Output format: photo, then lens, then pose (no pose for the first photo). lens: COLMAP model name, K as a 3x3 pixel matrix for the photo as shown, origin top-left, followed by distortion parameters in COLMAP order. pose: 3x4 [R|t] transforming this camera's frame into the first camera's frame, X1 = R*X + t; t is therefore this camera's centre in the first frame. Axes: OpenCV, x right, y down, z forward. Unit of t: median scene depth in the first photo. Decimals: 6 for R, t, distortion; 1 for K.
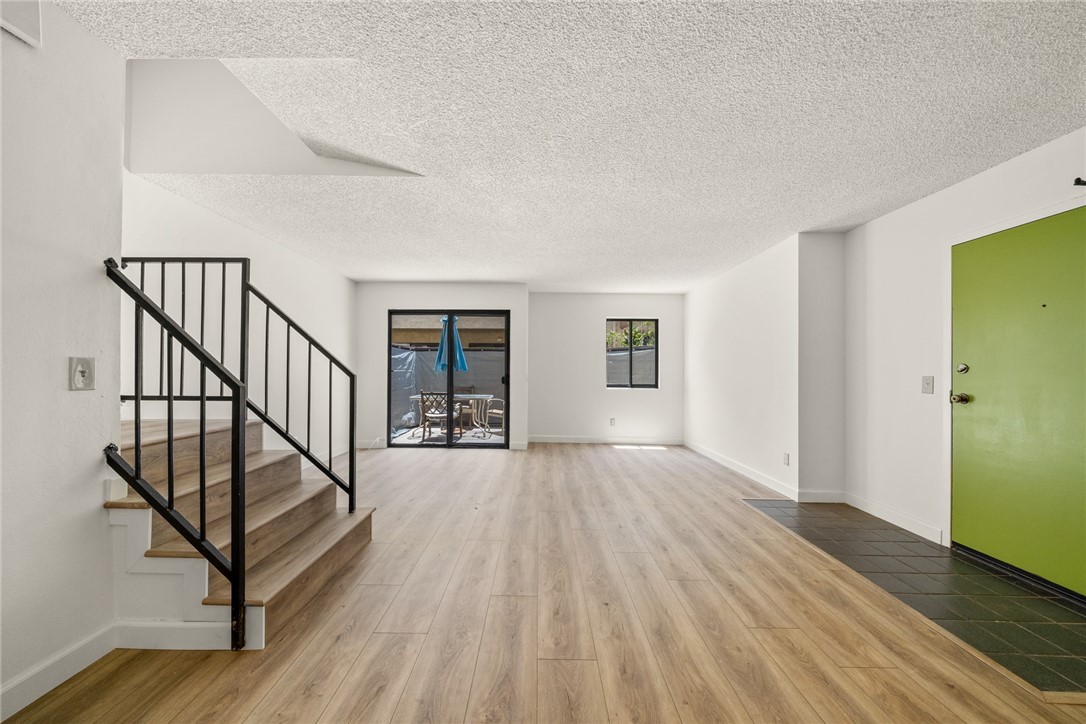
lens RADIAL K [[376.1, 0, 541.2], [0, 376.1, 366.9], [0, 0, 1]] dist [-0.005174, 0.000123]
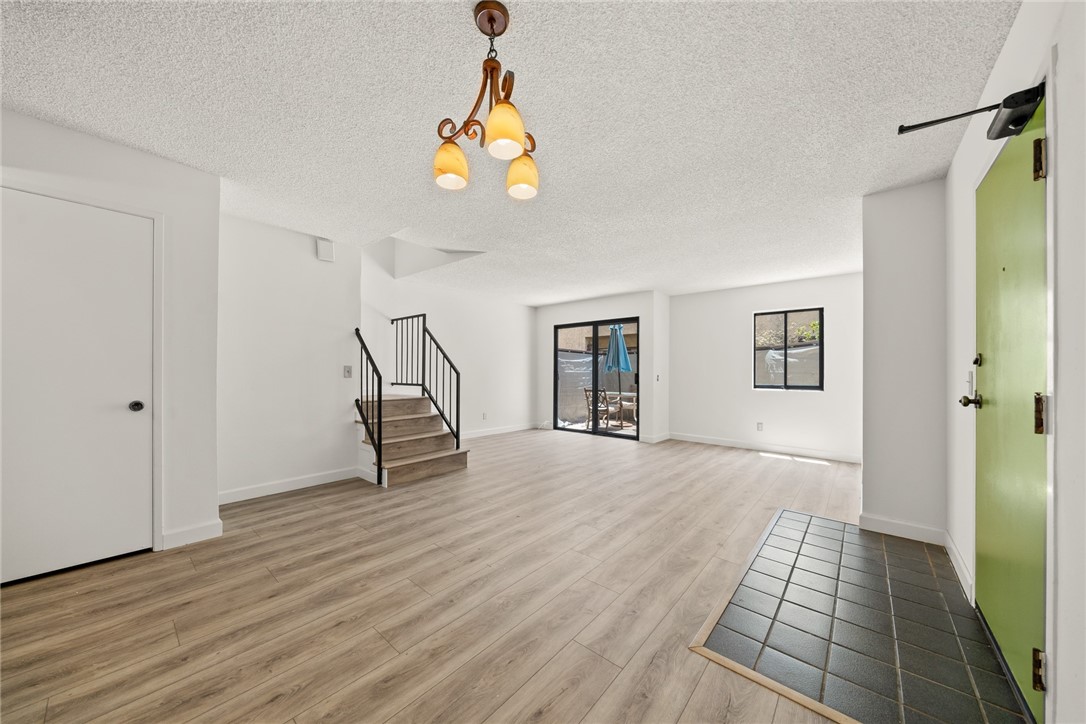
lens RADIAL K [[376.1, 0, 534.3], [0, 376.1, 369.0], [0, 0, 1]] dist [-0.005174, 0.000123]
pose [[0.752146, -0.011515, -0.658895, 0.434351], [0.010898, 0.999928, -0.005036, 0.007278], [0.658906, -0.003393, 0.752218, -0.047694]]
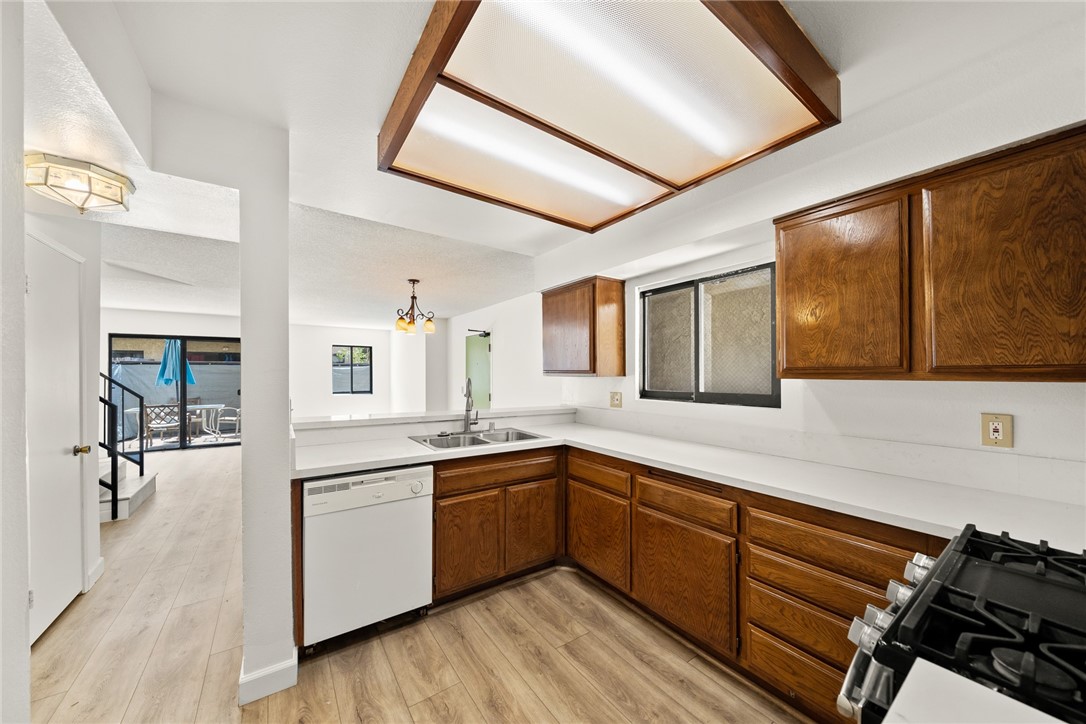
lens RADIAL K [[376.1, 0, 538.1], [0, 376.1, 371.3], [0, 0, 1]] dist [-0.005174, 0.000123]
pose [[0.822418, -0.007981, 0.568828, 0.010935], [0.002529, 0.999943, 0.010373, -0.050098], [-0.568878, -0.007092, 0.822391, -0.669193]]
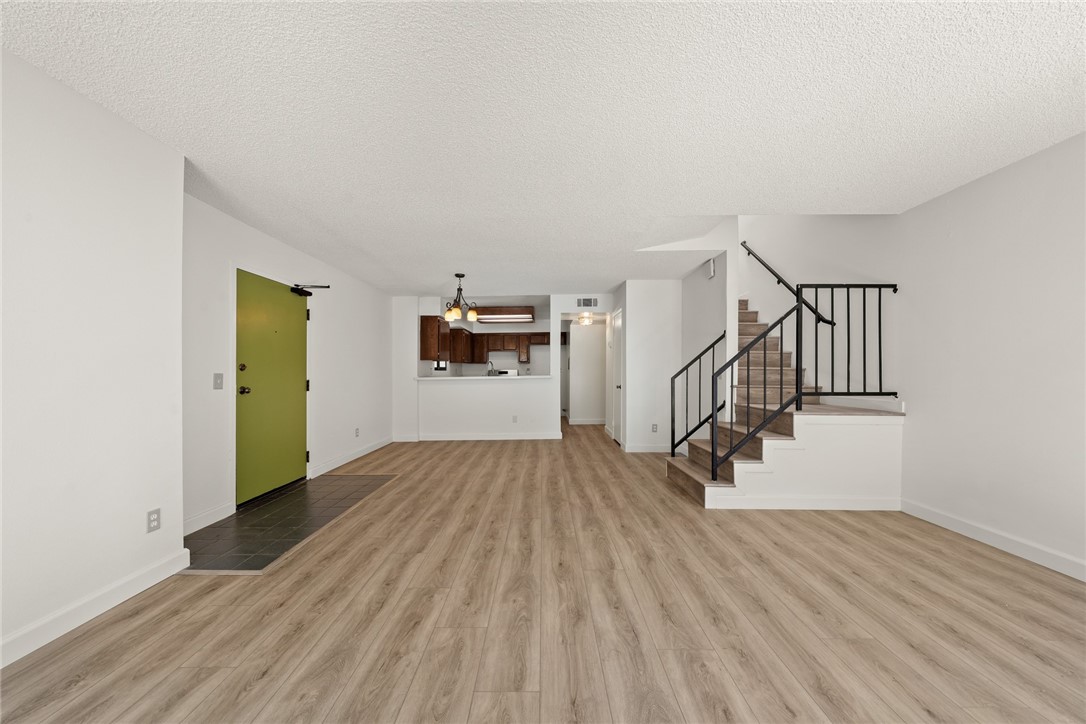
lens RADIAL K [[376.1, 0, 547.0], [0, 376.1, 367.5], [0, 0, 1]] dist [-0.005174, 0.000123]
pose [[-0.999956, -0.007781, -0.005324, 0.036360], [-0.007639, 0.999631, -0.026074, 0.014365], [0.005525, -0.026032, -0.999646, 1.046456]]
